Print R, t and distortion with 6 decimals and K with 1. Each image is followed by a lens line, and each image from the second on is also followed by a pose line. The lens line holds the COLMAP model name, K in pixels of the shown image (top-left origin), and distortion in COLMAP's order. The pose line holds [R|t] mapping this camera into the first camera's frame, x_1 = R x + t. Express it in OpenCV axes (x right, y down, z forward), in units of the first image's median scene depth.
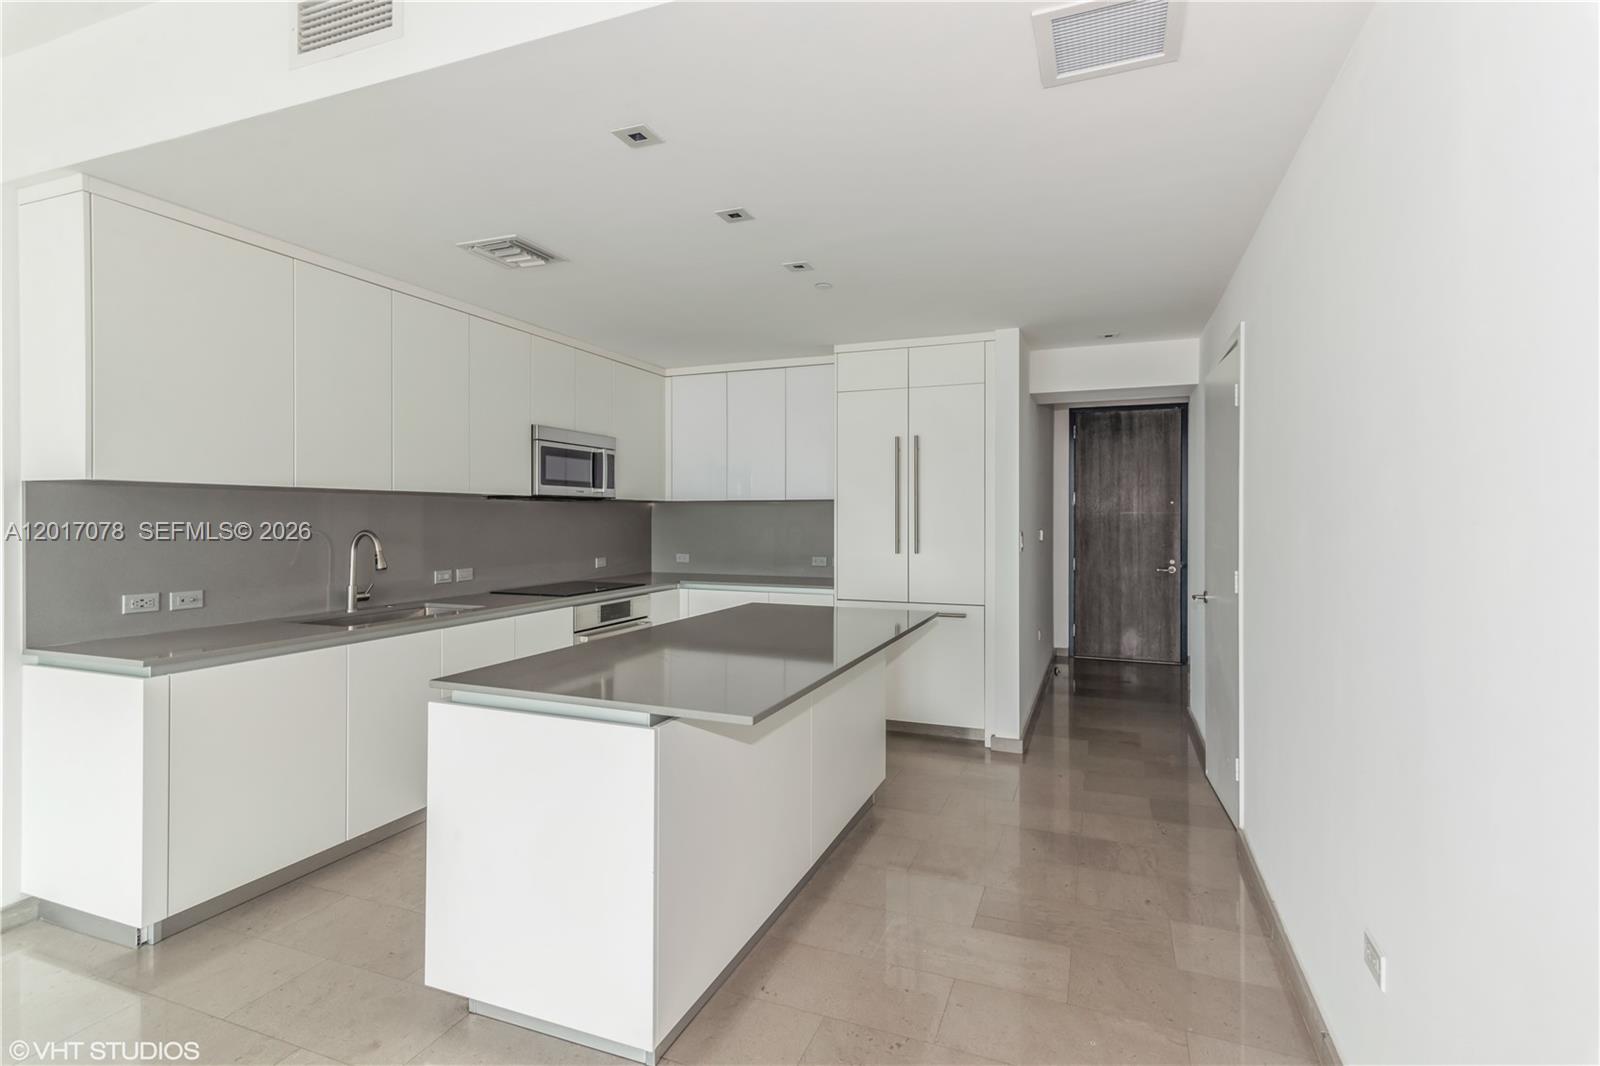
lens RADIAL K [[766.6, 0, 797.3], [0, 766.6, 519.4], [0, 0, 1]] dist [0.005923, 0.000108]
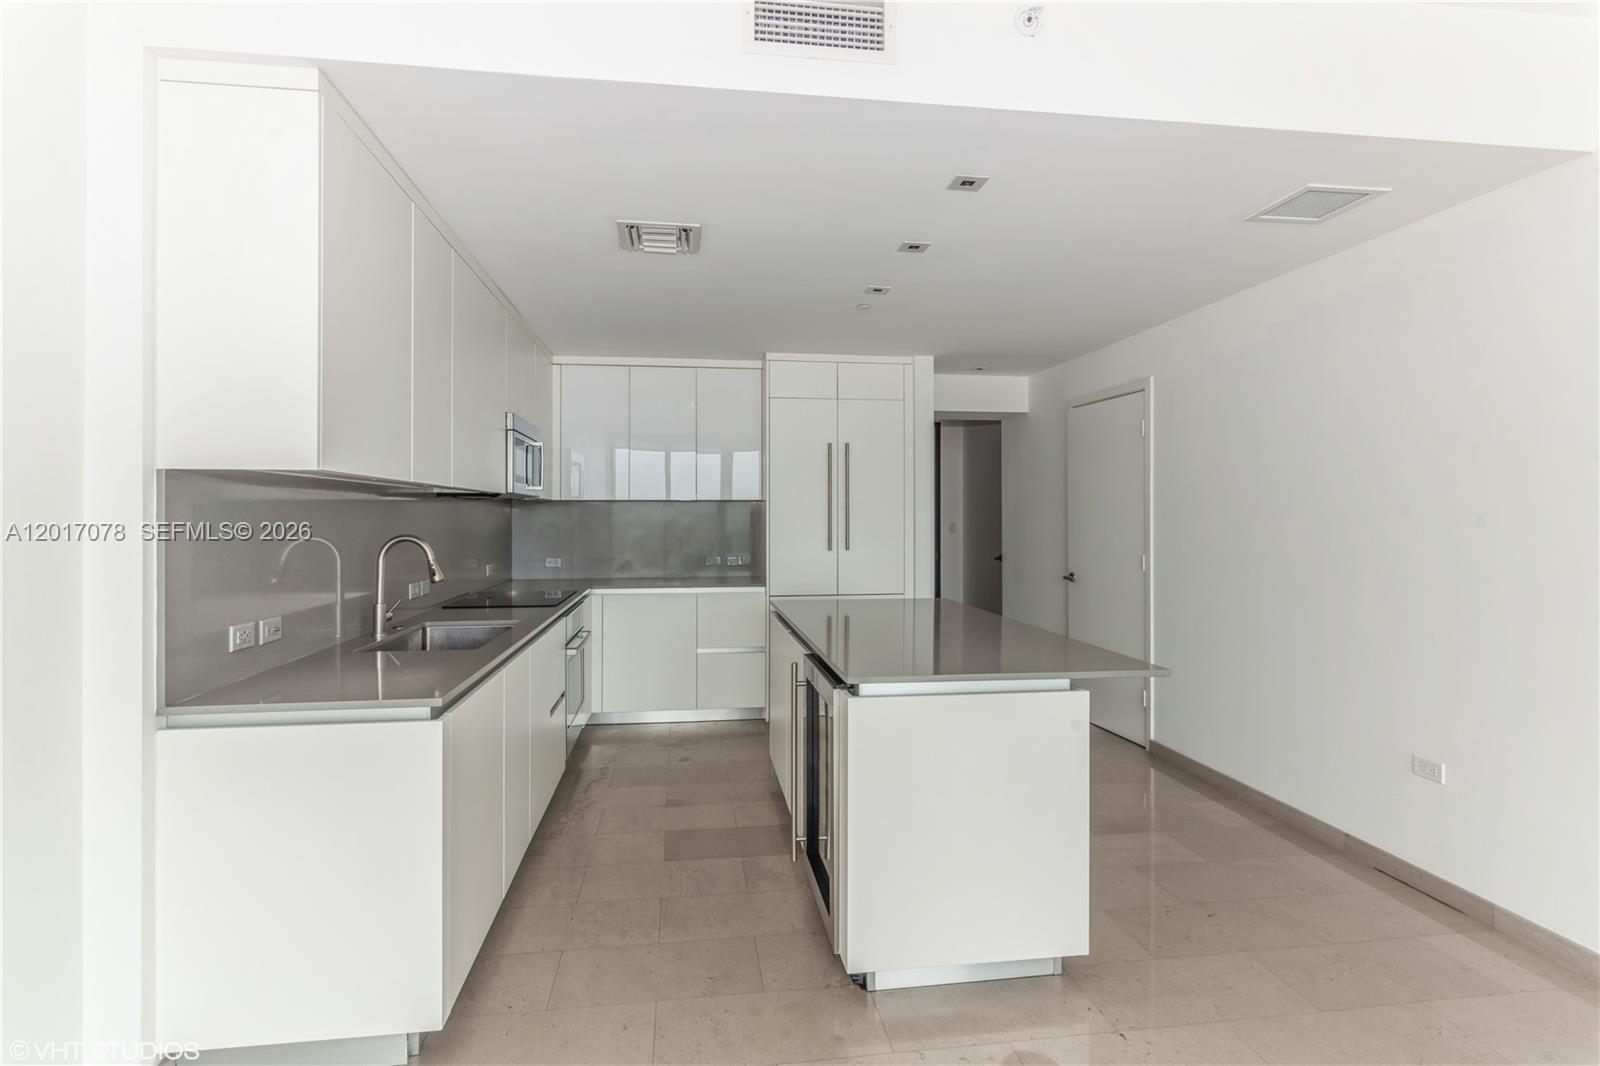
lens RADIAL K [[788.0, 0, 796.0], [0, 788.0, 513.4], [0, 0, 1]] dist [-0.016907, -0.000347]
pose [[0.869600, 0.000034, 0.493757, -0.462009], [0.003844, 0.999969, -0.006839, -0.000623], [-0.493742, 0.007845, 0.869573, 0.053049]]
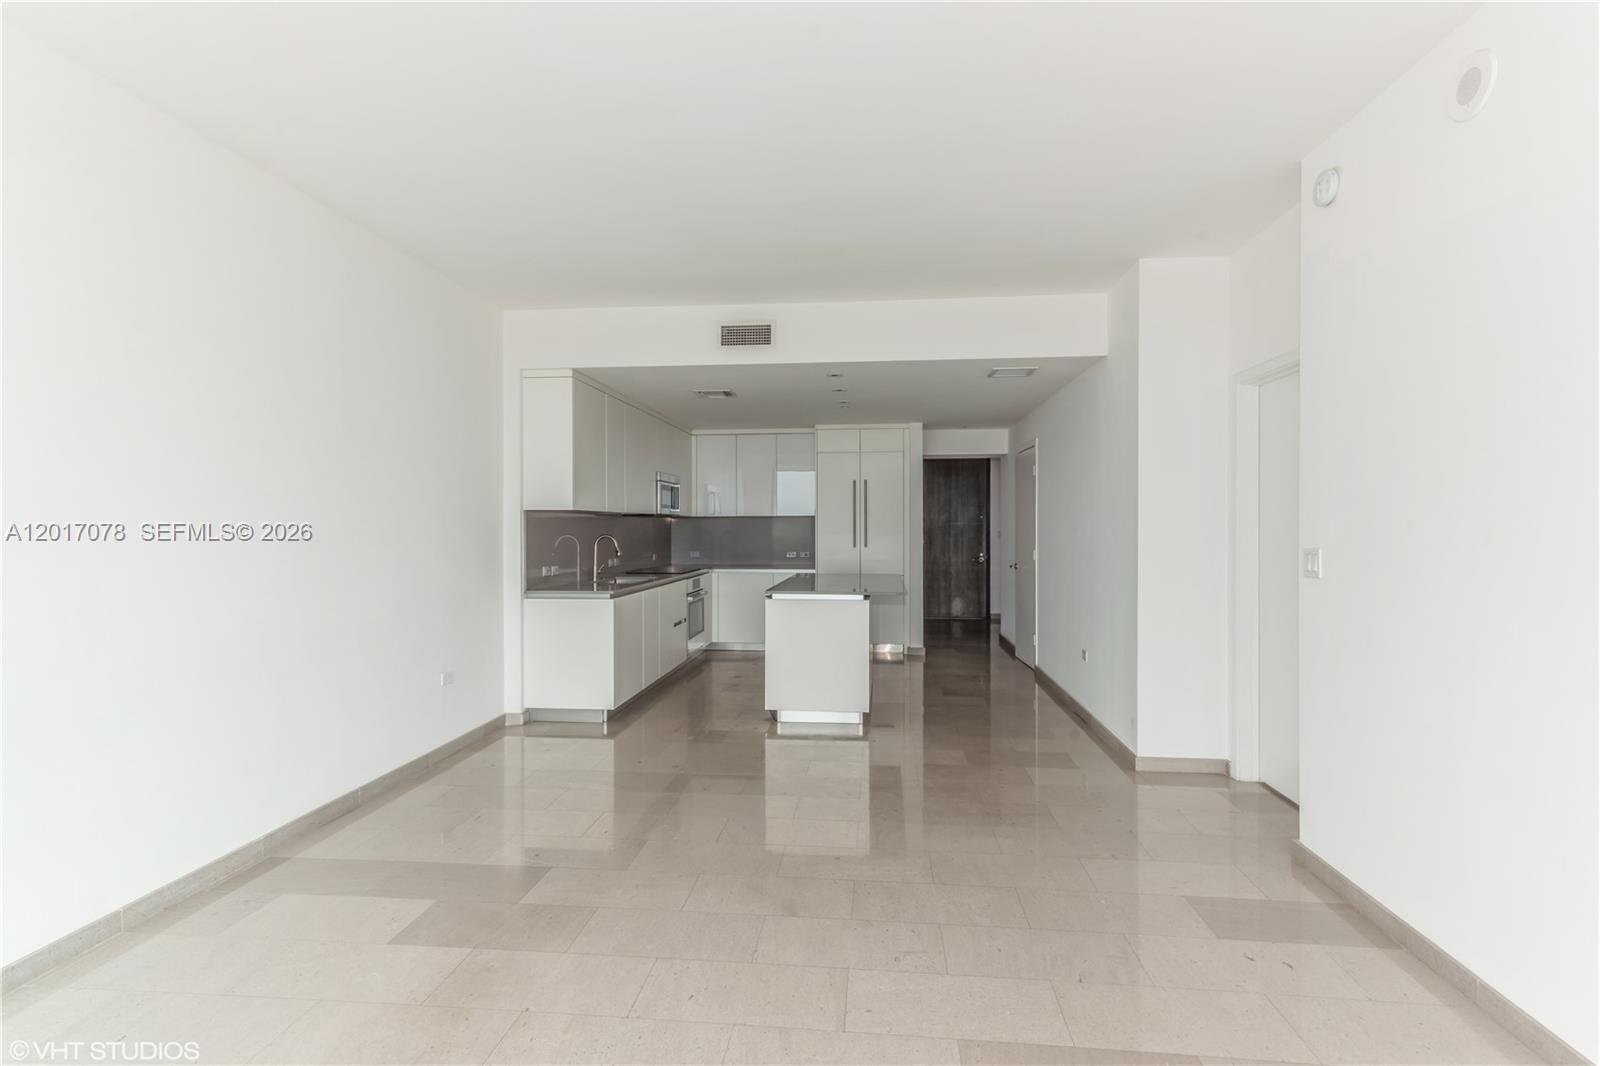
lens RADIAL K [[766.6, 0, 797.3], [0, 766.6, 519.4], [0, 0, 1]] dist [0.005923, 0.000108]
pose [[0.962052, -0.001470, 0.272863, -0.467991], [0.005379, 0.999893, -0.013577, 0.004242], [-0.272814, 0.014530, 0.961957, -0.636032]]
